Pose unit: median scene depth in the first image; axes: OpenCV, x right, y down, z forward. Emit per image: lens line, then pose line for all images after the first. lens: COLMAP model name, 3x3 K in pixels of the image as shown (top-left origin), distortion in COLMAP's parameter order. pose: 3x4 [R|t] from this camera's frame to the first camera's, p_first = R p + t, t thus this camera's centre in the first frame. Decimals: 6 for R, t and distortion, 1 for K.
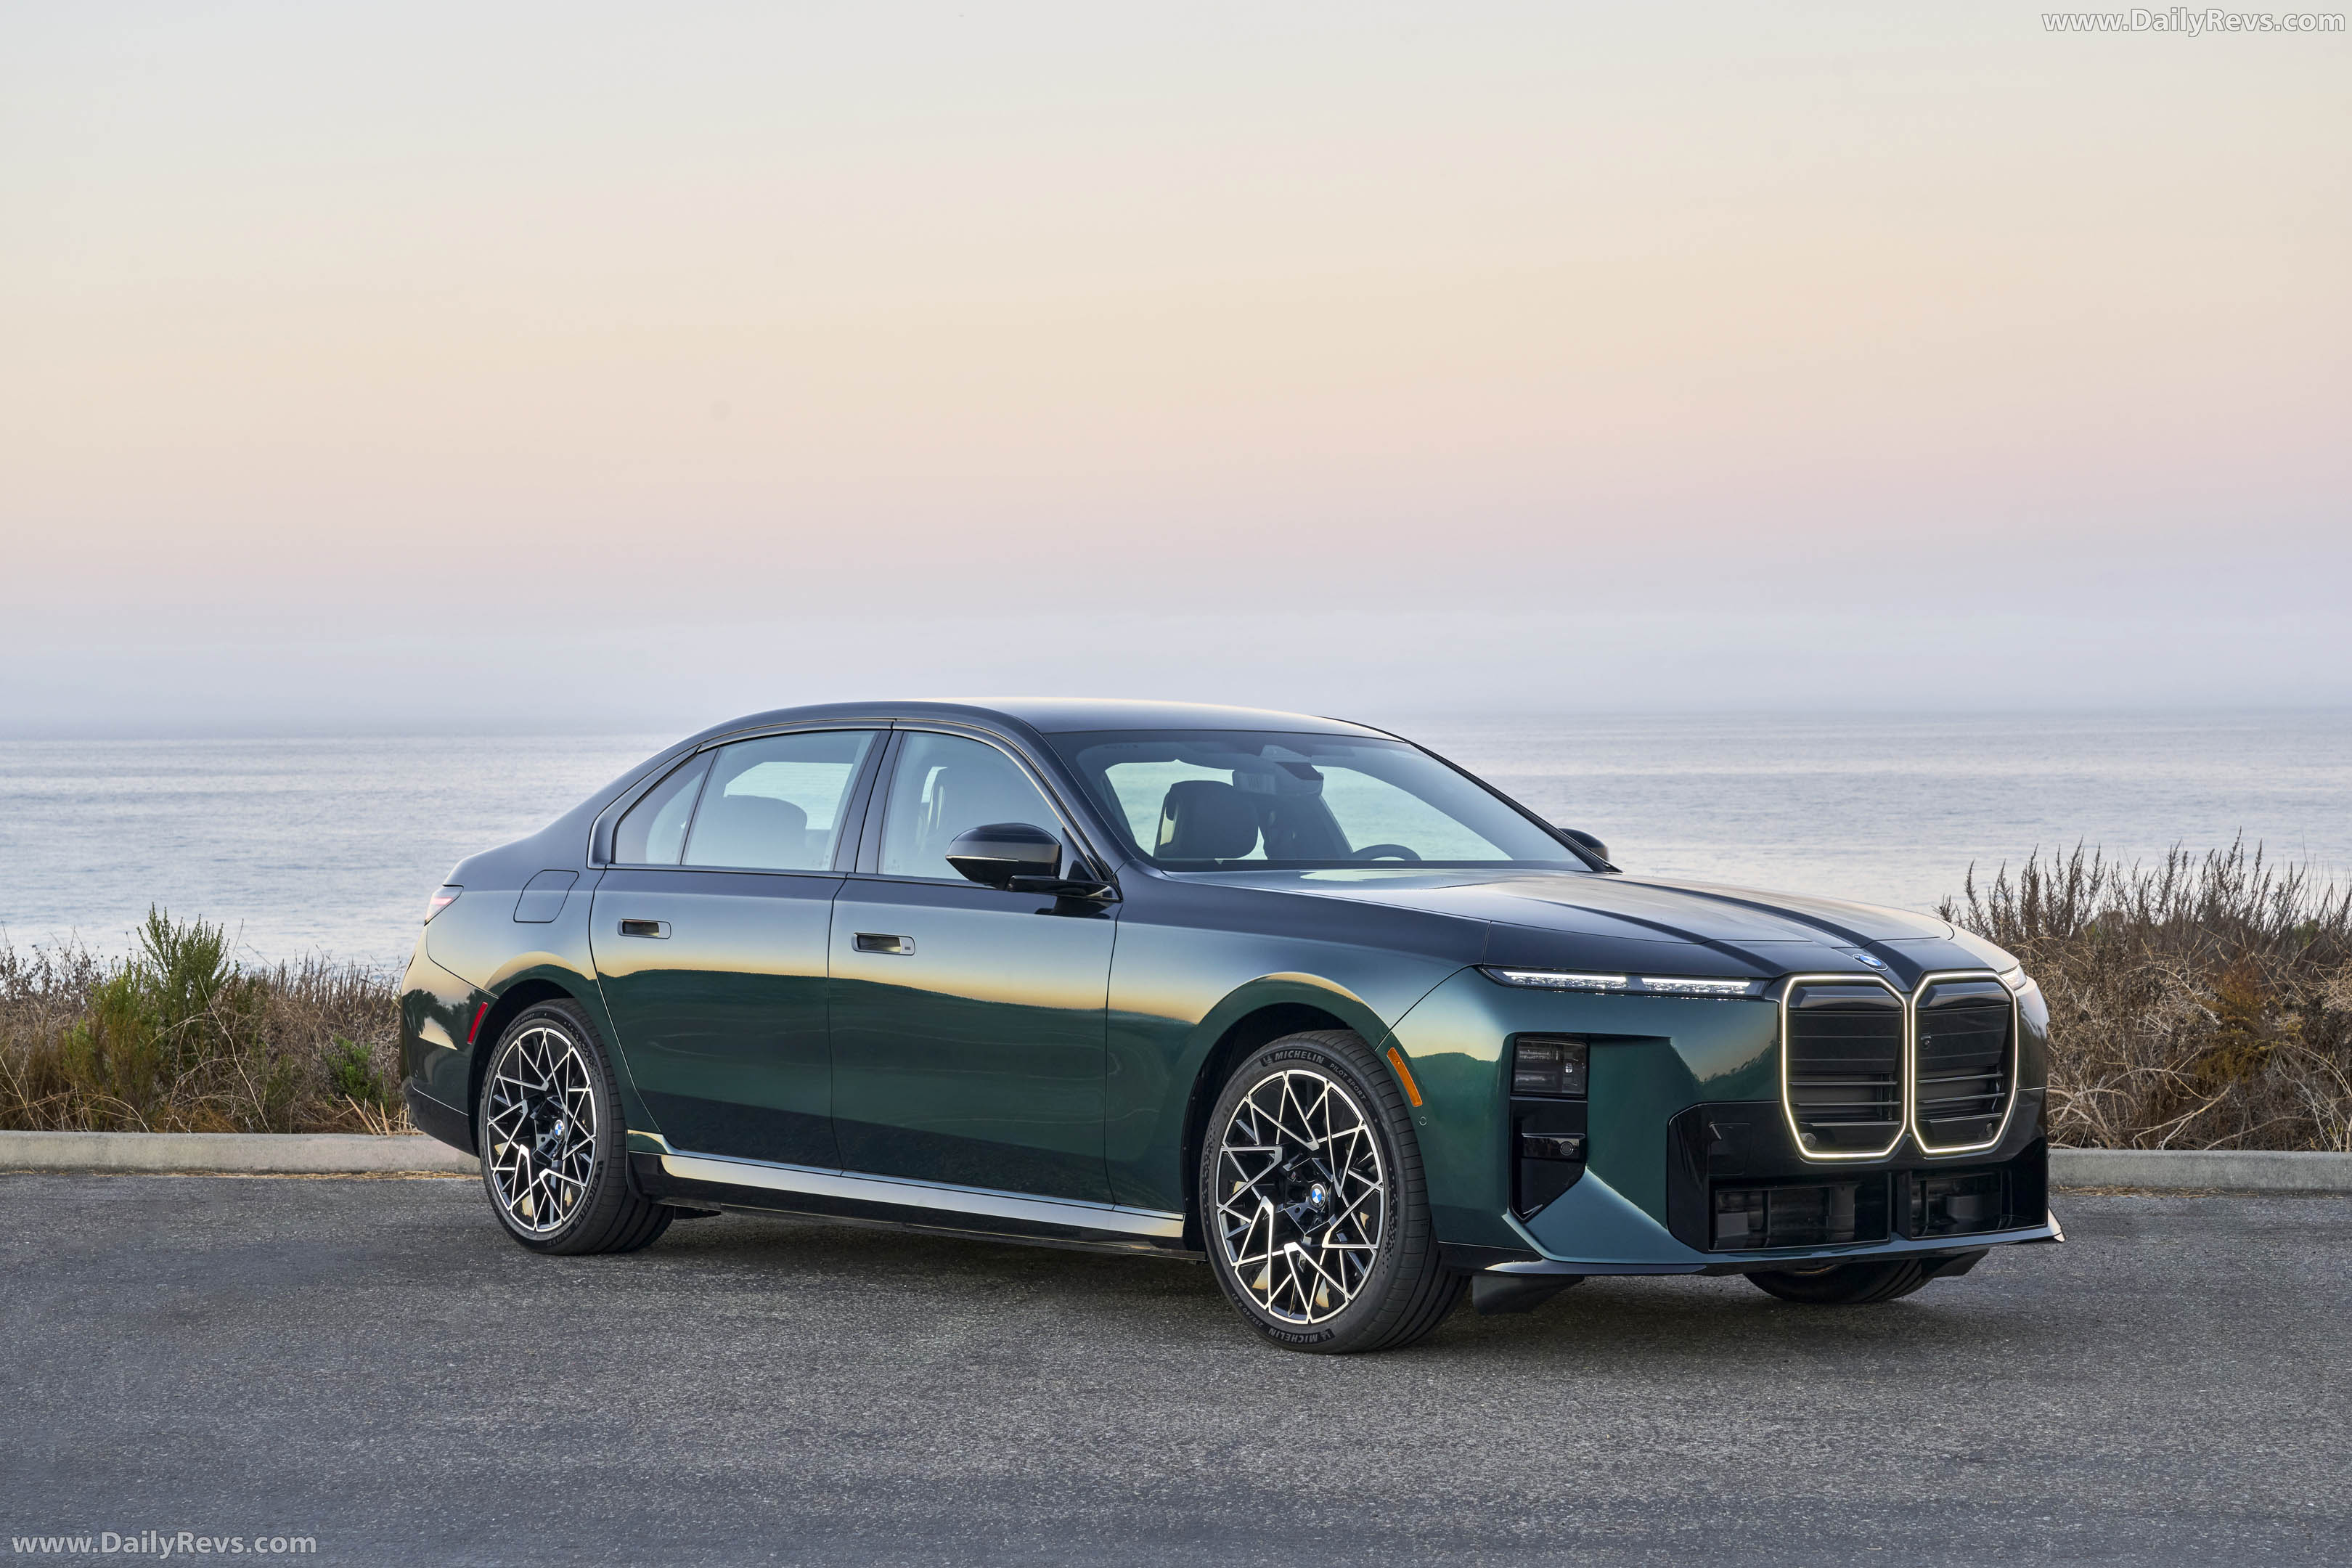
lens RADIAL K [[4224.1, 0, 1176.0], [0, 4224.1, 784.0], [0, 0, 1]] dist [0.034798, 0.168245]
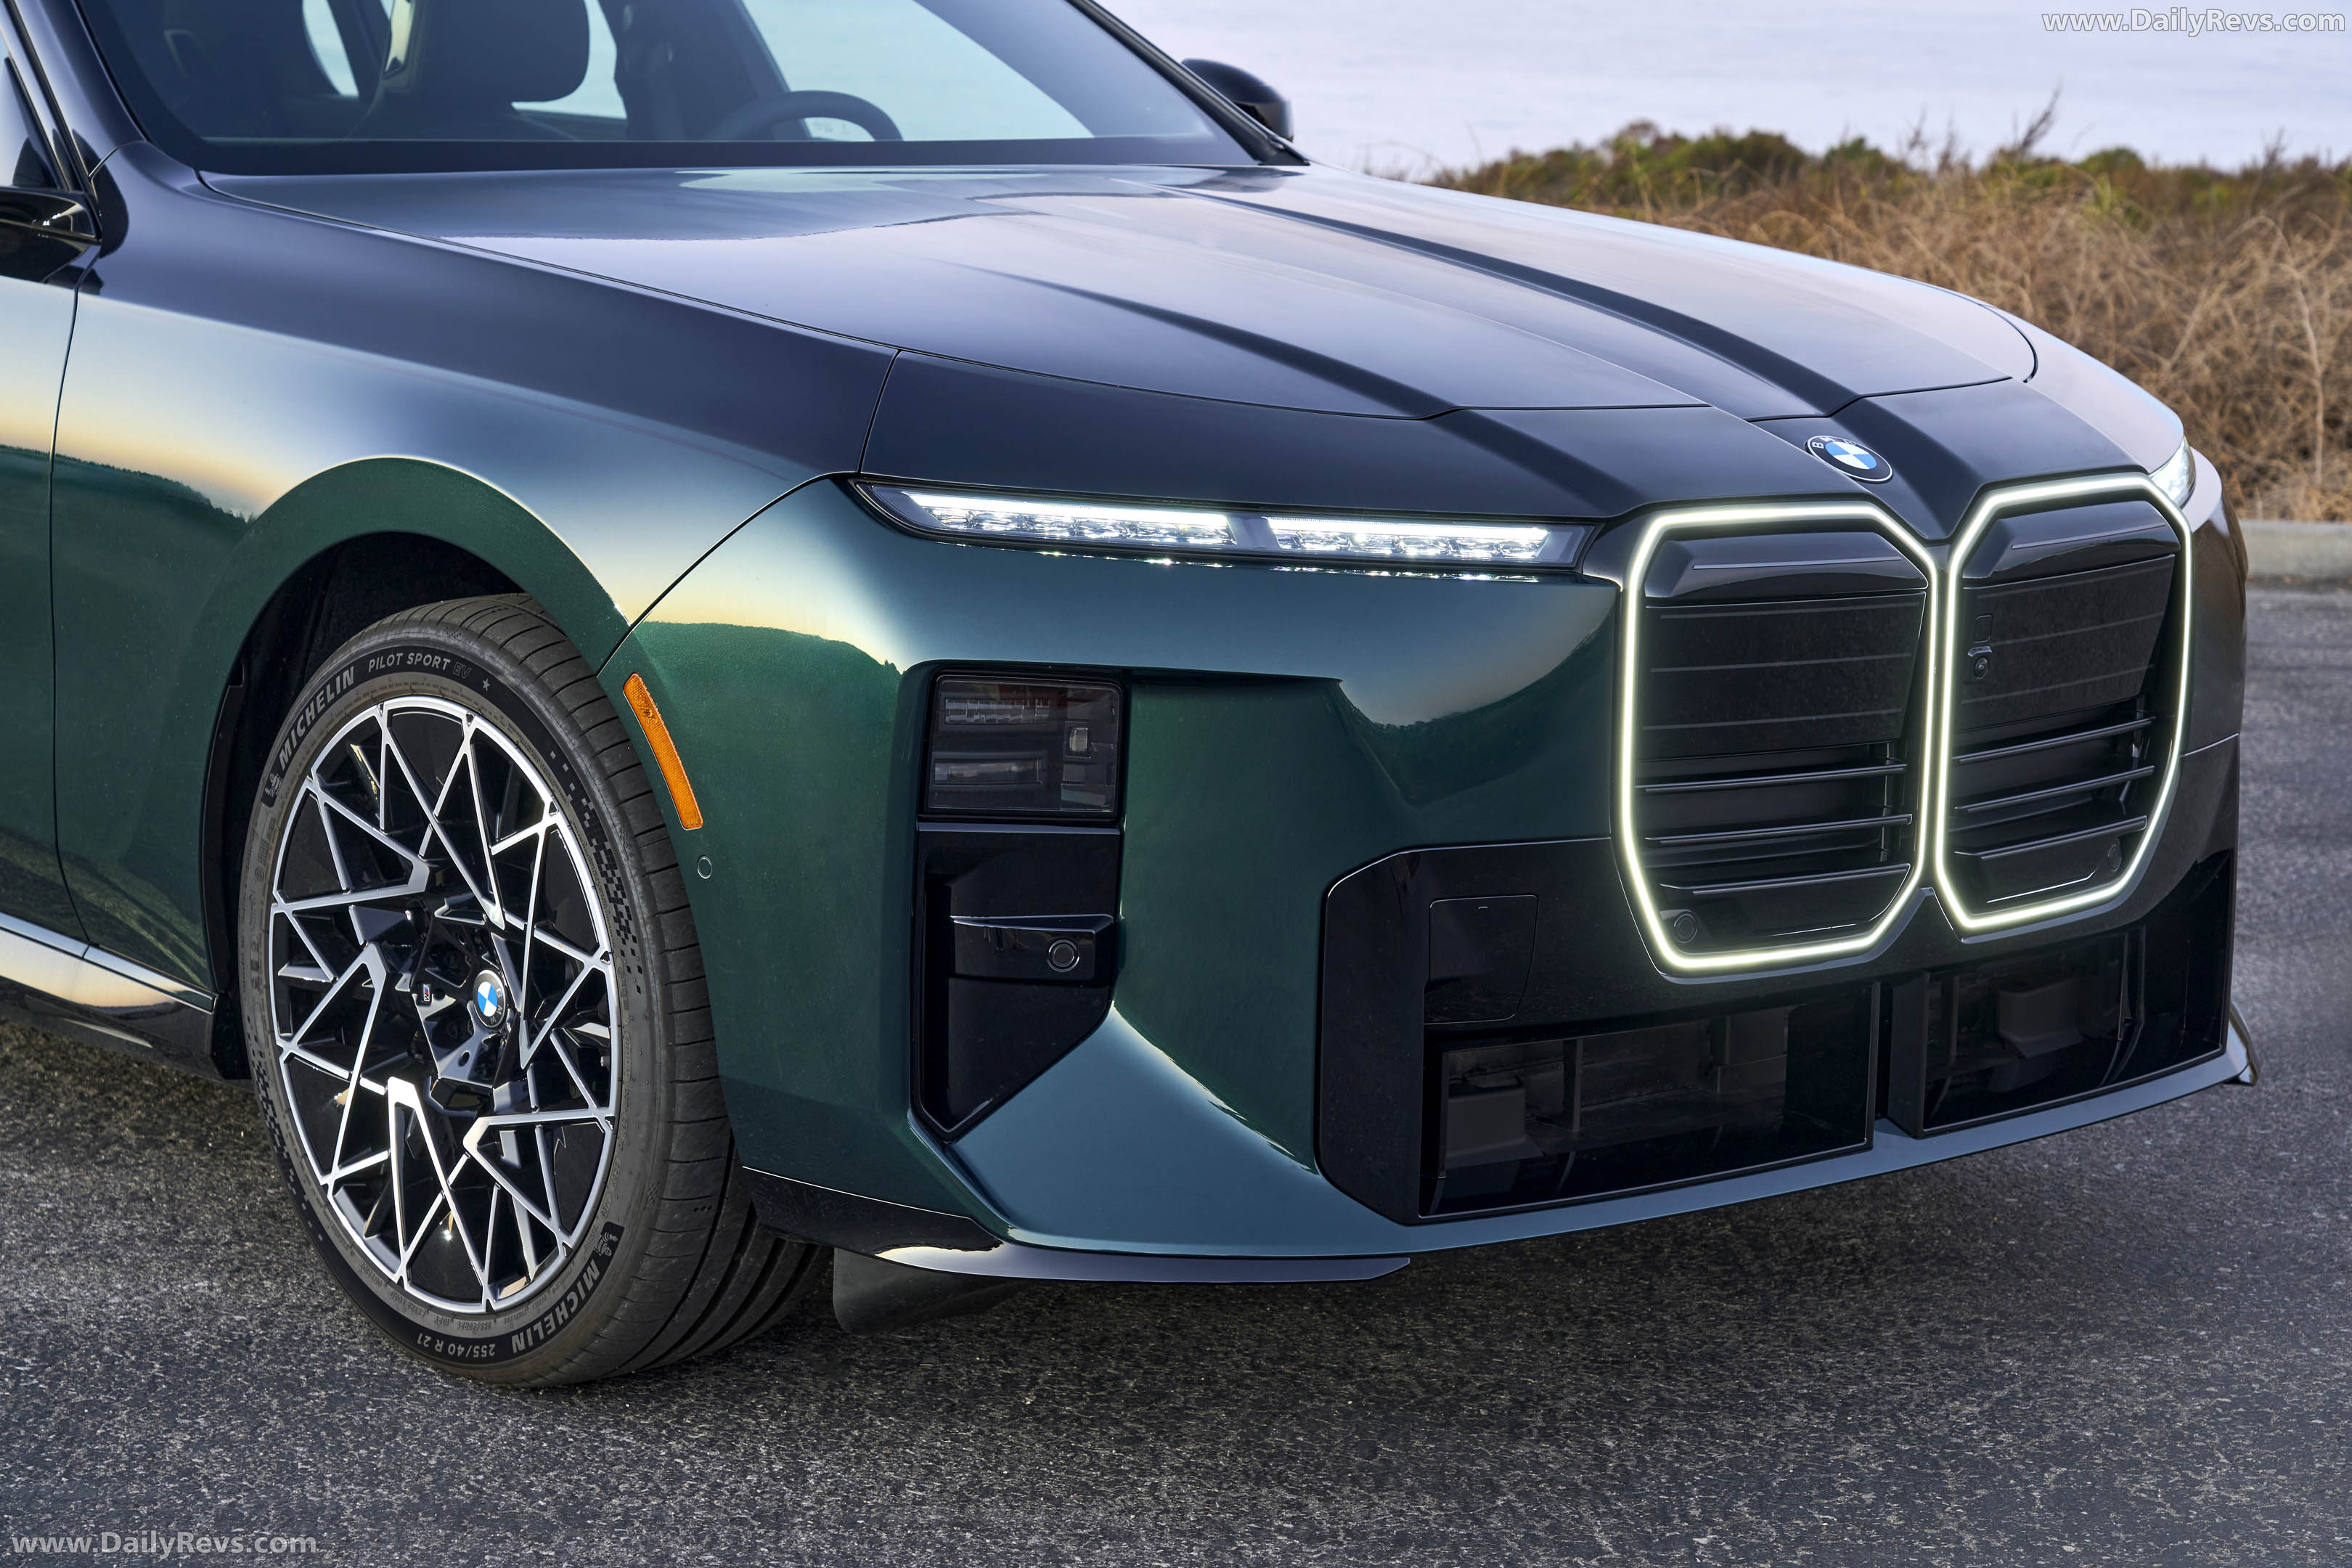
lens RADIAL K [[4920.4, 0, 1176.0], [0, 4920.4, 784.0], [0, 0, 1]] dist [-0.003916, -0.300195]
pose [[0.998877, 0.014387, 0.045131, 0.079780], [-0.022045, 0.984482, 0.174097, -0.008117], [-0.041926, -0.174897, 0.983694, 0.540550]]
